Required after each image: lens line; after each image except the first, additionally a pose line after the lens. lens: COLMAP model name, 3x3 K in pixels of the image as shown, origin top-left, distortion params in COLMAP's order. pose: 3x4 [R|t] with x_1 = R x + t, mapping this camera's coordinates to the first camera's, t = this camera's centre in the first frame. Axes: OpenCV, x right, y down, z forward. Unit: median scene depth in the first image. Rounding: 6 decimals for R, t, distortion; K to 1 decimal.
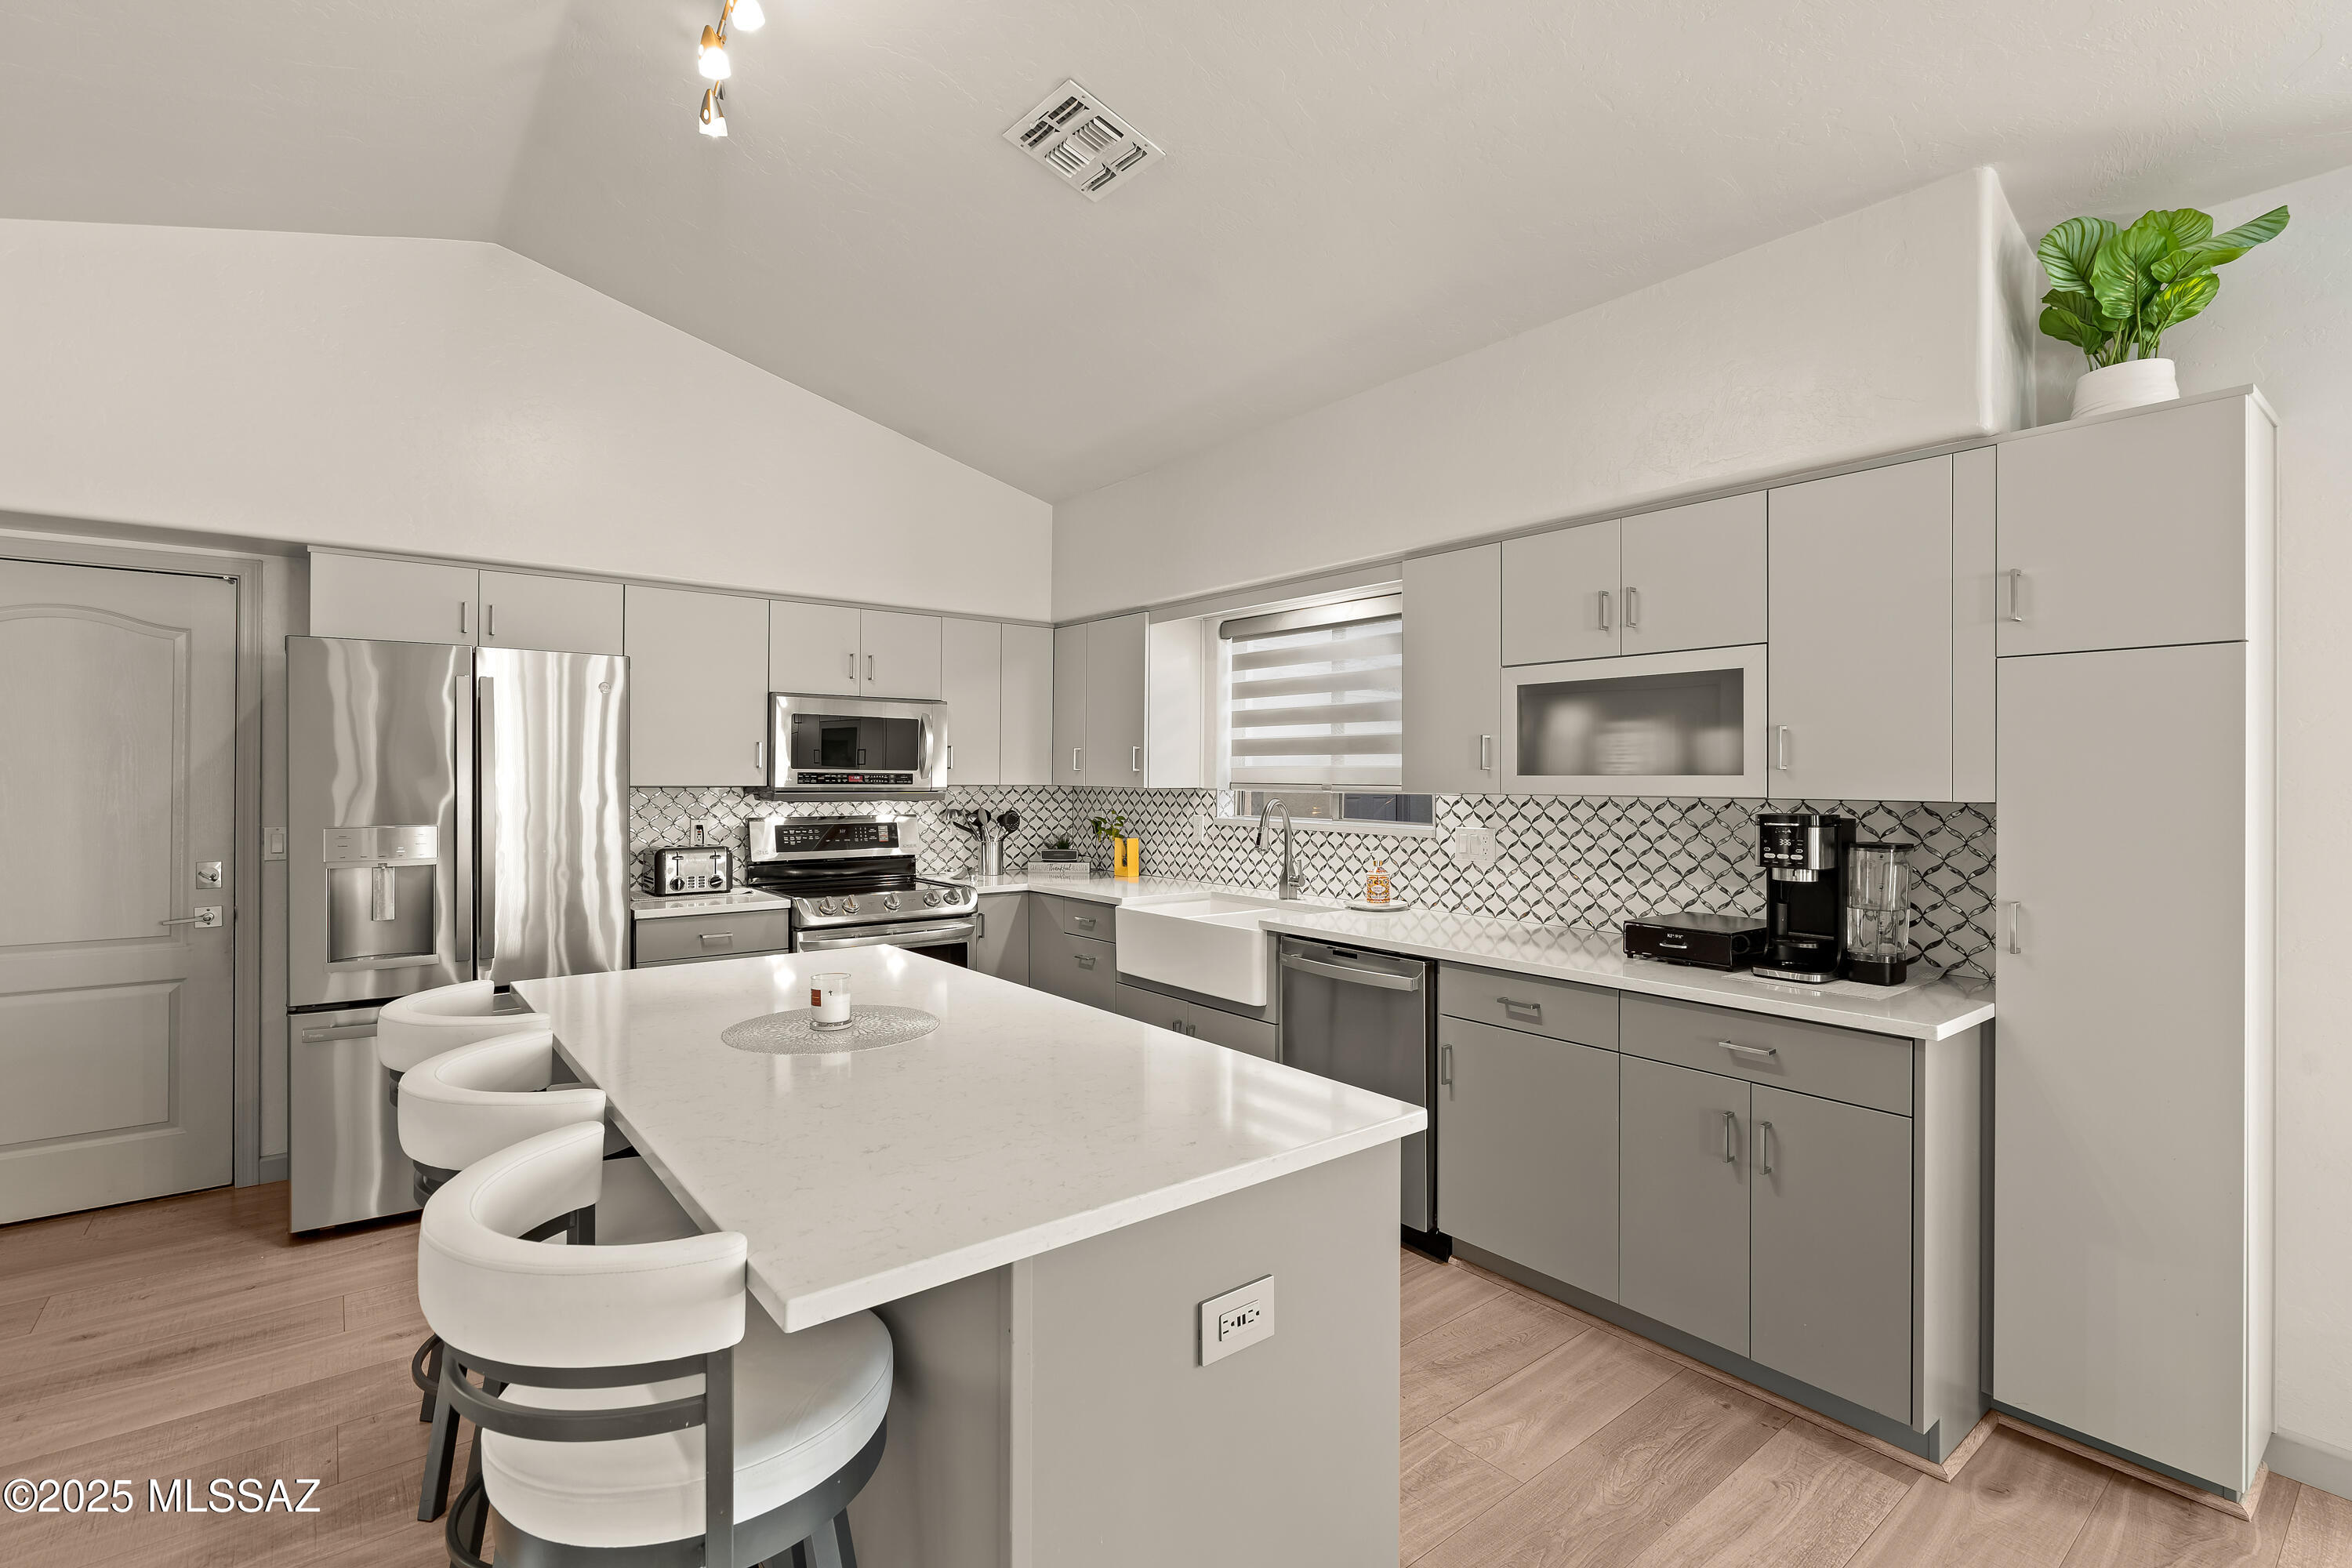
lens RADIAL K [[1074.2, 0, 1176.0], [0, 1074.2, 784.0], [0, 0, 1]] dist [-0.002224, 0.008549]
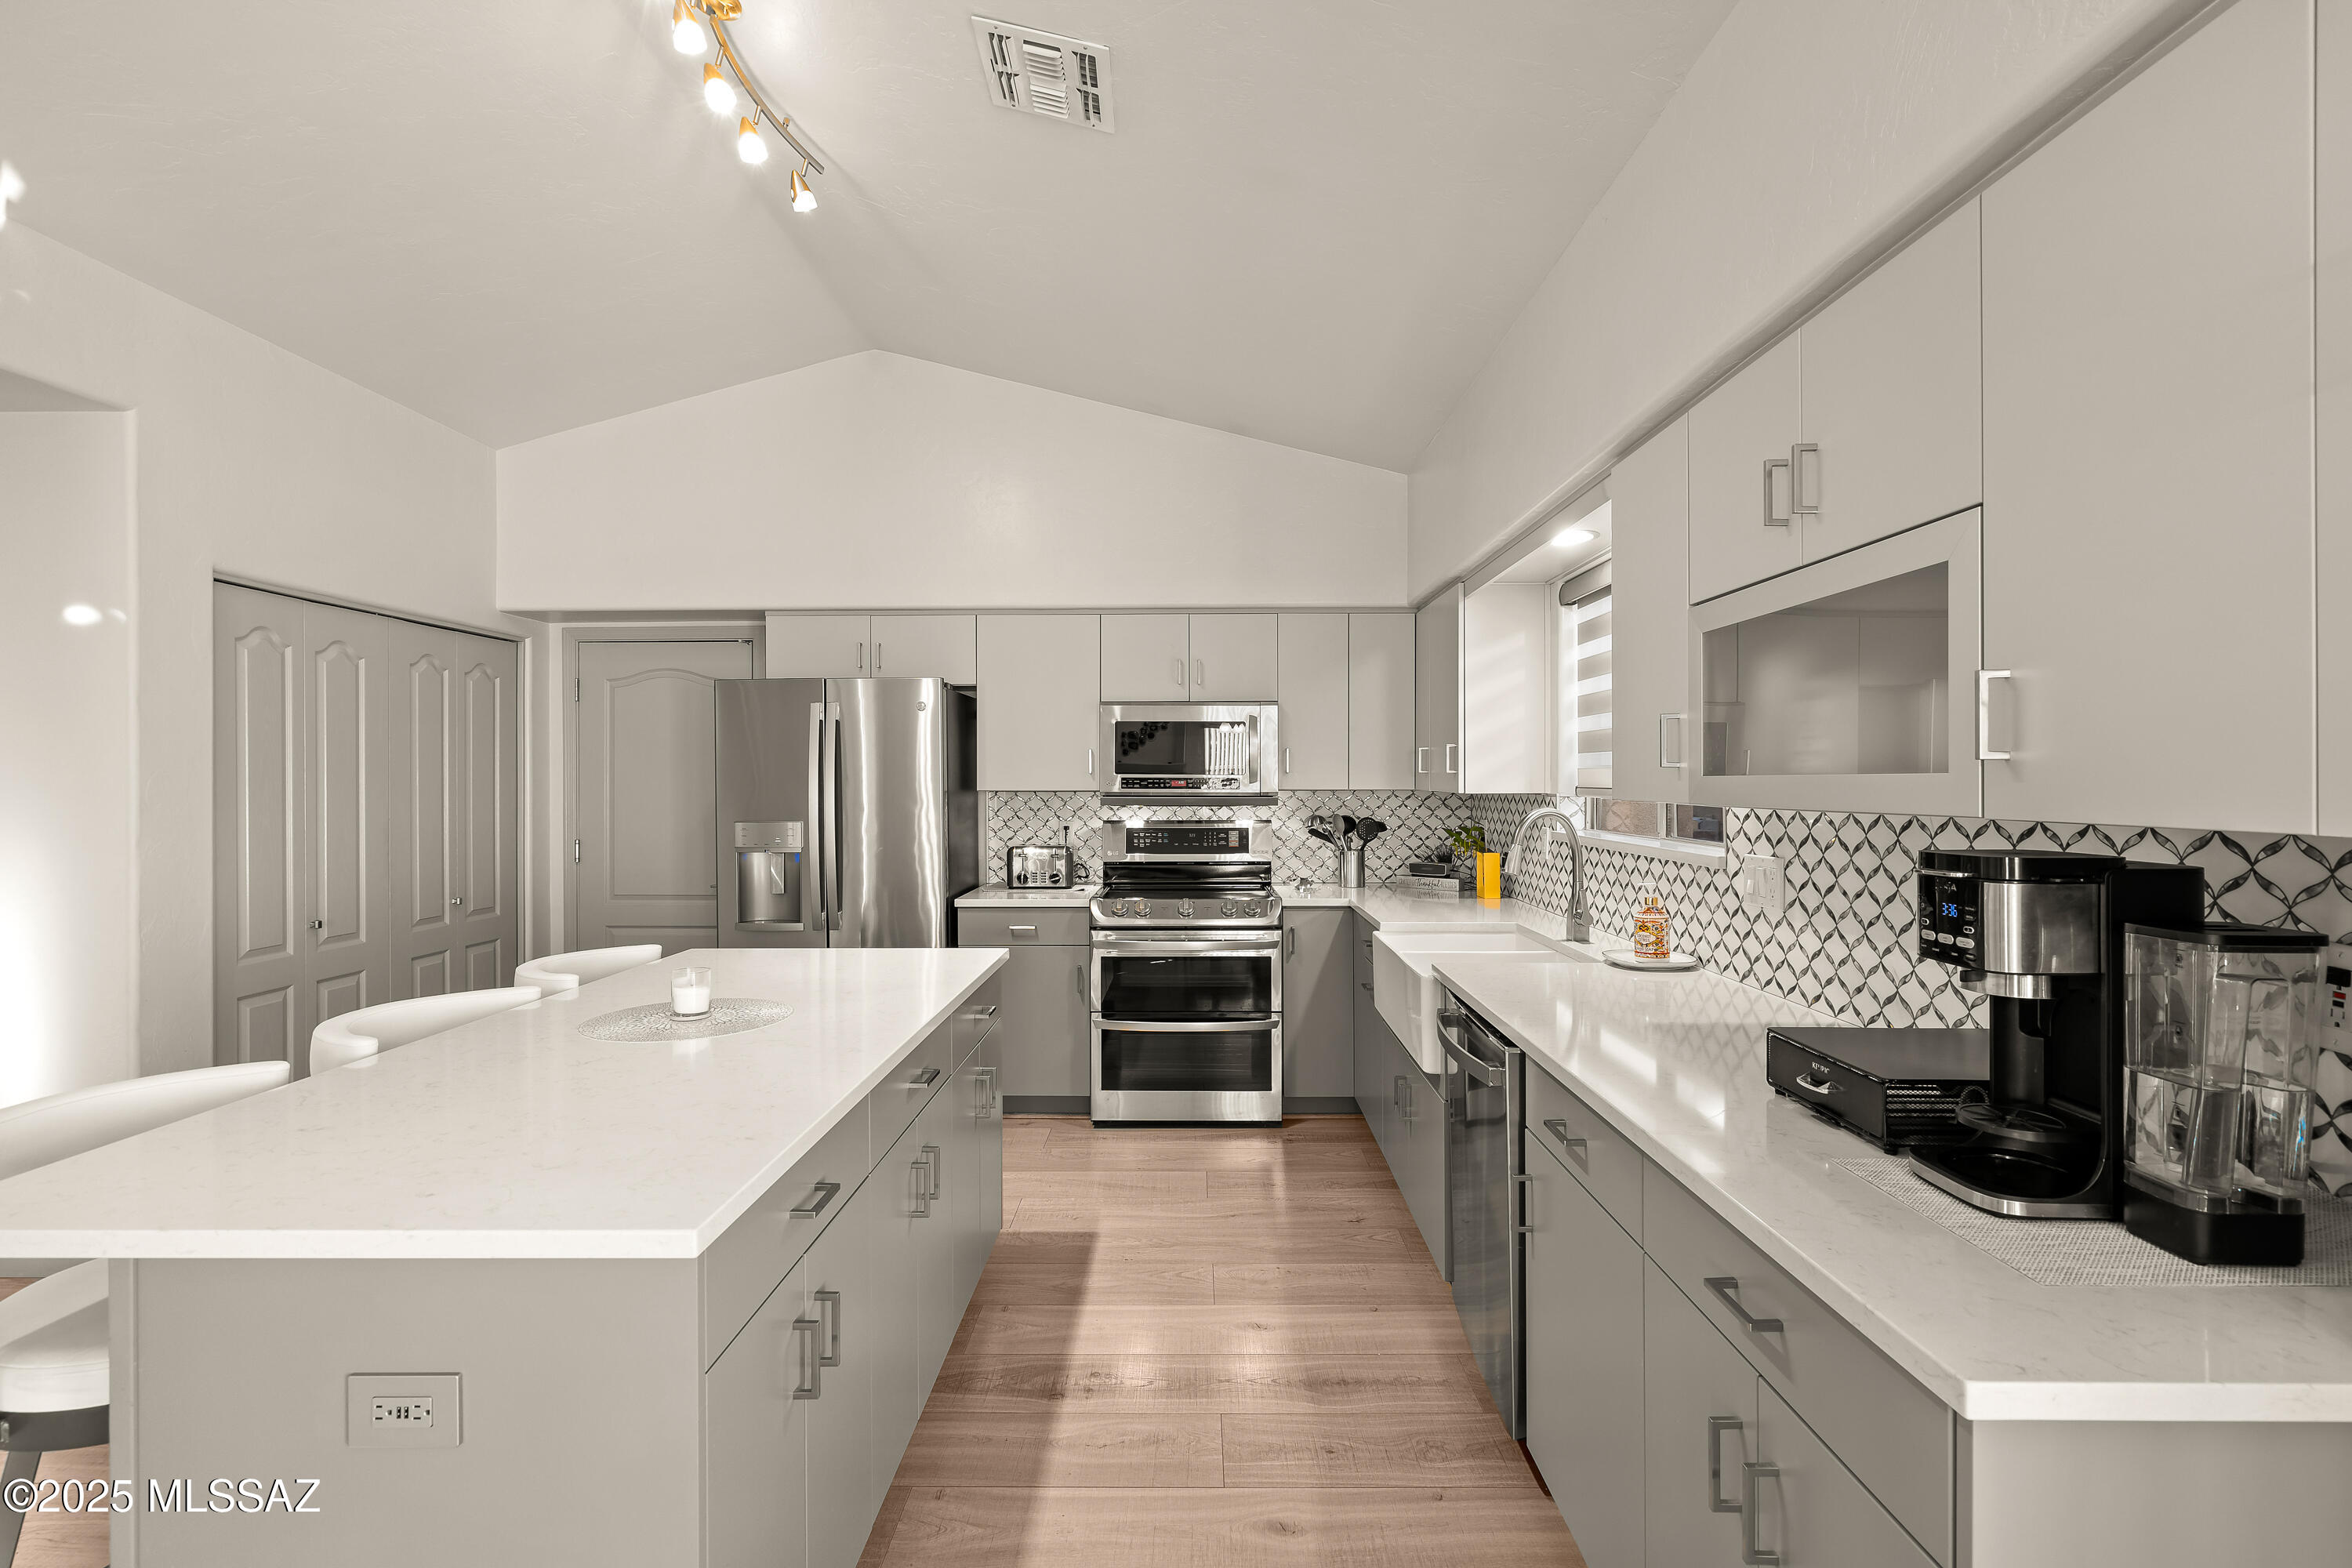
lens RADIAL K [[1058.5, 0, 1184.4], [0, 1058.5, 785.3], [0, 0, 1]] dist [-0.024196, 0.018998]
pose [[0.781681, -0.001765, -0.623676, 0.355693], [0.000104, 0.999996, -0.002699, -0.000558], [0.623679, 0.002045, 0.781678, 0.249335]]
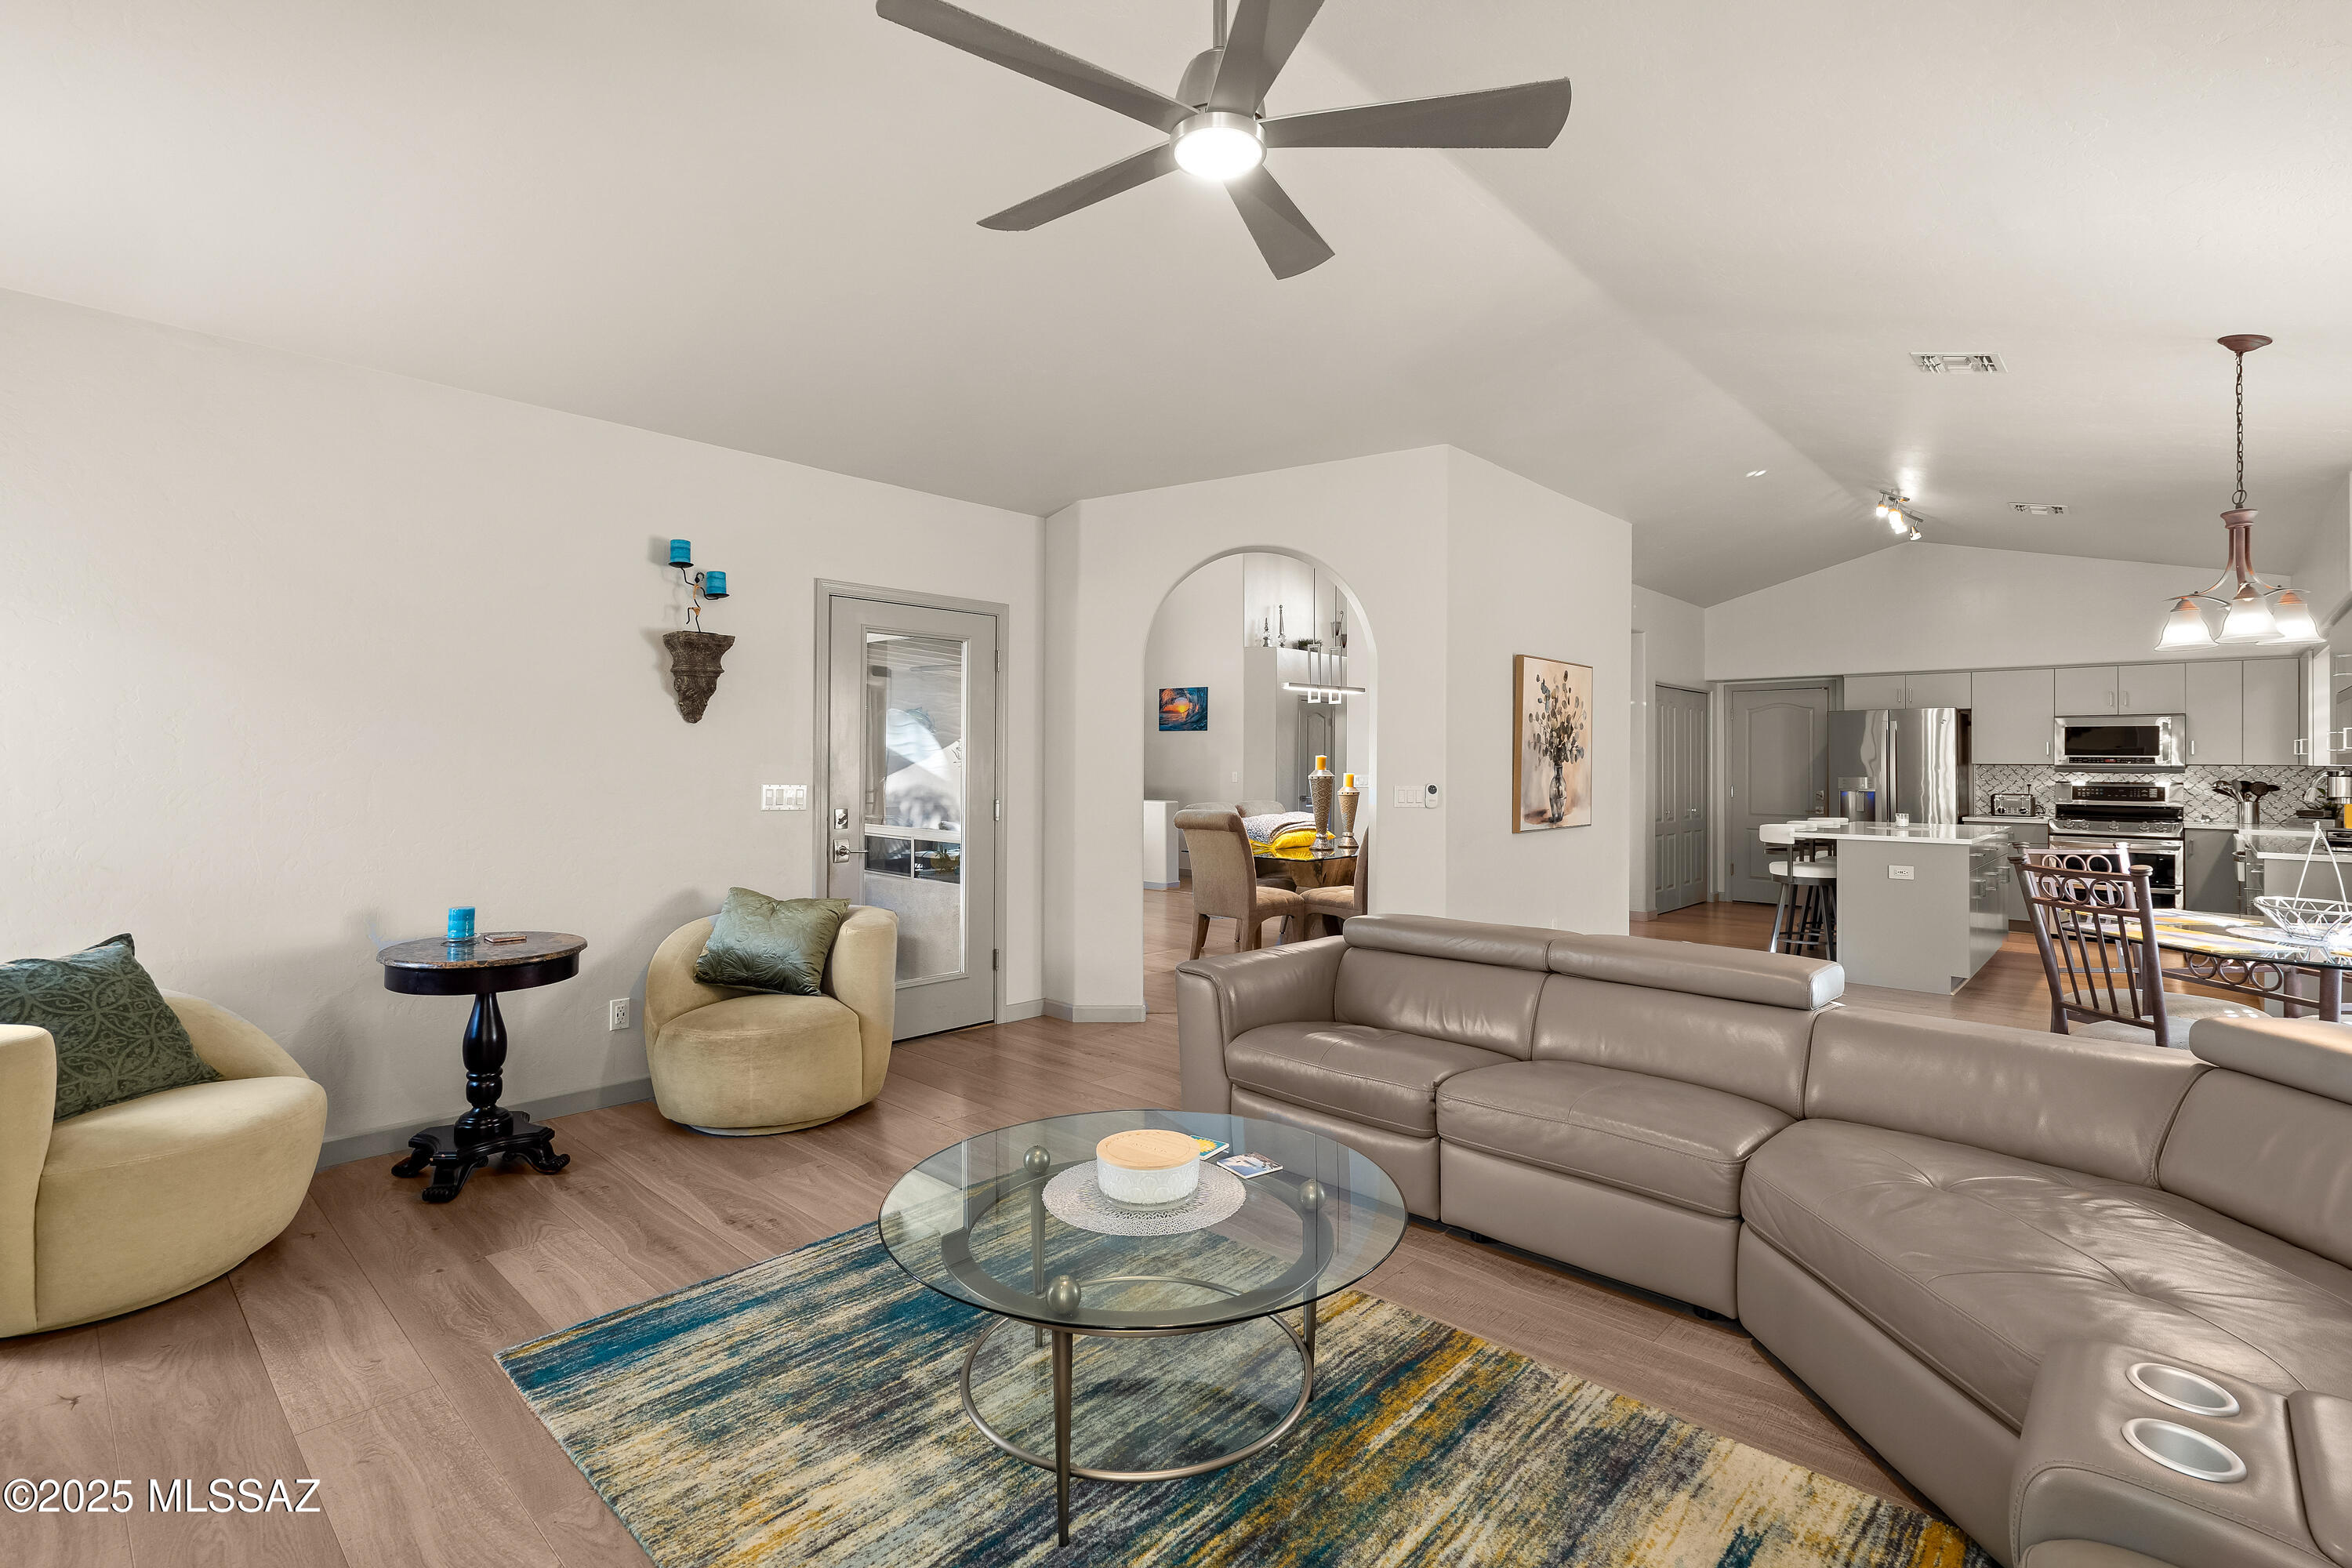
lens RADIAL K [[1080.2, 0, 1179.2], [0, 1080.2, 750.6], [0, 0, 1]] dist [-0.001712, -0.000369]
pose [[0.156295, -0.014696, -0.987601, 1.383612], [-0.013143, 0.999770, -0.016957, 0.033170], [0.987623, 0.015630, 0.156066, -0.927338]]
